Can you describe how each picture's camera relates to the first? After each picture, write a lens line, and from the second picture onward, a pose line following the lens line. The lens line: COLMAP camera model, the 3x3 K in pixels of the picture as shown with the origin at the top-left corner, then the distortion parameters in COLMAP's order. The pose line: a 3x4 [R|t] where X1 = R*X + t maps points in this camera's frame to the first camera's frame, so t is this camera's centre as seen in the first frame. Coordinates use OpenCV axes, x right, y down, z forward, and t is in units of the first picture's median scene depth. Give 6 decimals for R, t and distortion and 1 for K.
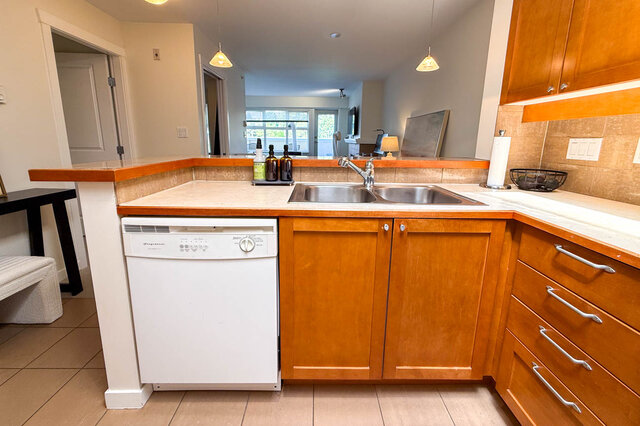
lens RADIAL K [[271.7, 0, 324.1], [0, 271.7, 192.0], [0, 0, 1]] dist [-0.000872, -0.000191]
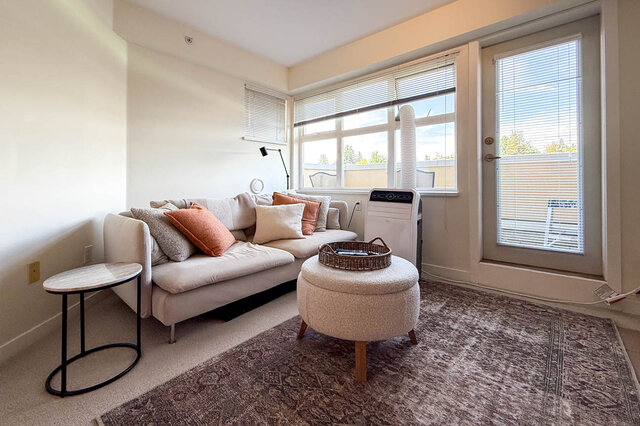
lens RADIAL K [[276.3, 0, 316.4], [0, 276.3, 187.3], [0, 0, 1]] dist [0.000445, 0.000031]
pose [[0.731394, -0.019606, -0.681673, 0.159352], [-0.105994, 0.984171, -0.142032, -0.455609], [0.673668, 0.176134, 0.717739, 3.309854]]
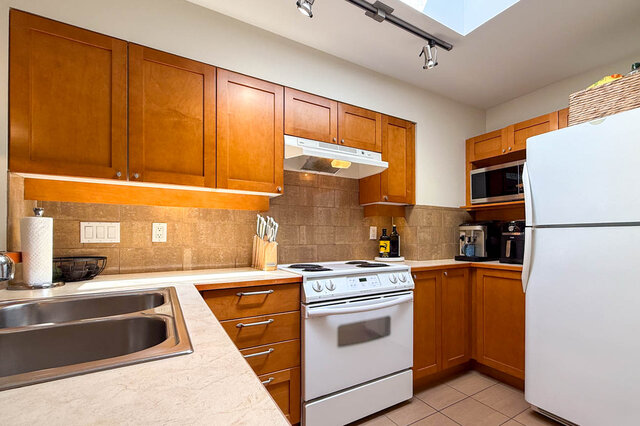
lens RADIAL K [[306.3, 0, 363.7], [0, 306.3, 234.1], [0, 0, 1]] dist [-0.001176, -0.000431]
pose [[-0.543948, -0.006907, 0.839090, -0.526628], [0.151969, 0.982619, 0.106604, -0.114777], [-0.825243, 0.185503, -0.533445, 0.739834]]
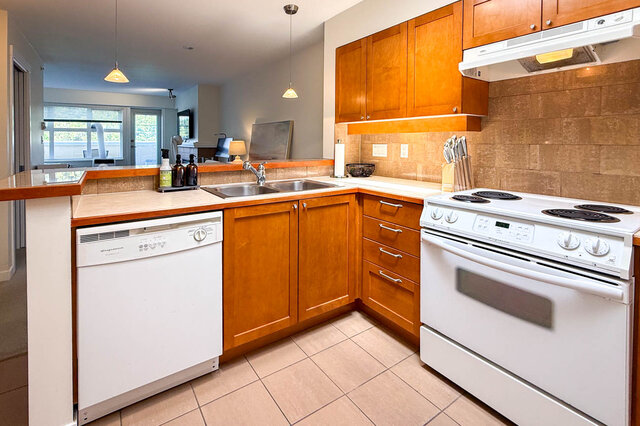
lens RADIAL K [[311.9, 0, 318.2], [0, 311.9, 148.0], [0, 0, 1]] dist [0.001272, -0.000020]
pose [[0.830005, -0.025277, 0.557183, -0.435027], [0.116168, 0.984899, -0.128368, 0.033014], [-0.545525, 0.171272, 0.820408, -0.382294]]
